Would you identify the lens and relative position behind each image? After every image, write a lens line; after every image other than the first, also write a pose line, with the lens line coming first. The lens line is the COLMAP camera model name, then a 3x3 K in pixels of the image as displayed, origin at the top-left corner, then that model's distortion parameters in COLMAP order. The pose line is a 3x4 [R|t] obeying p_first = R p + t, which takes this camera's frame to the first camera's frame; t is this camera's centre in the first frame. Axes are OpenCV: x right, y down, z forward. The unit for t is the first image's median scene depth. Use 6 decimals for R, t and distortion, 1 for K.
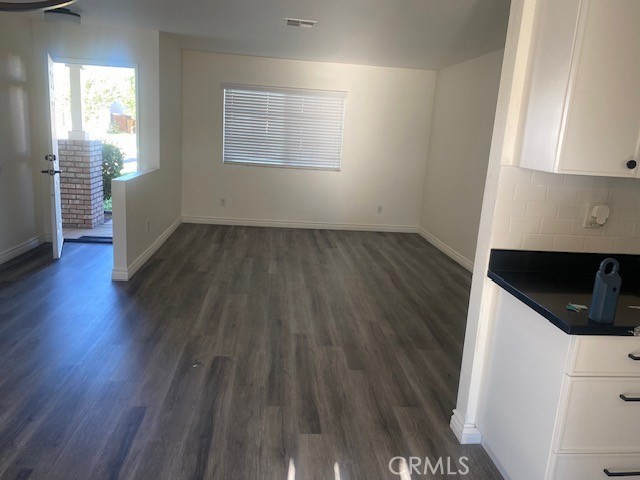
lens RADIAL K [[491.9, 0, 320.0], [0, 491.9, 240.0], [0, 0, 1]] dist [0.009527, -0.004381]
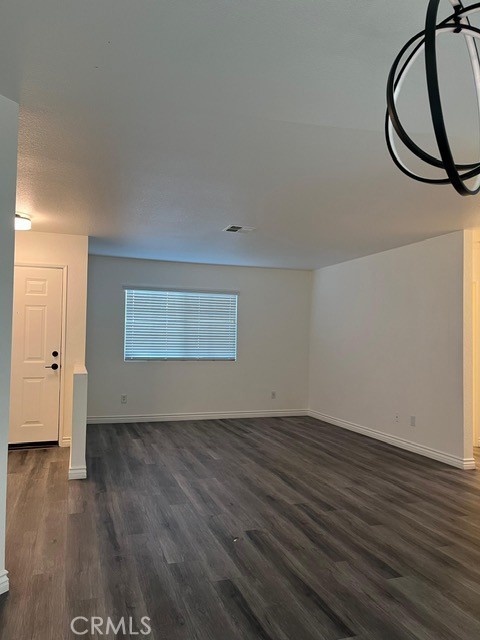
lens RADIAL K [[491.9, 0, 252.1], [0, 491.9, 320.4], [0, 0, 1]] dist [0.009527, -0.004381]
pose [[0.964476, -0.028627, 0.262615, -0.396990], [0.093522, 0.966731, -0.238085, 0.054696], [-0.247063, 0.254188, 0.935066, -0.045629]]
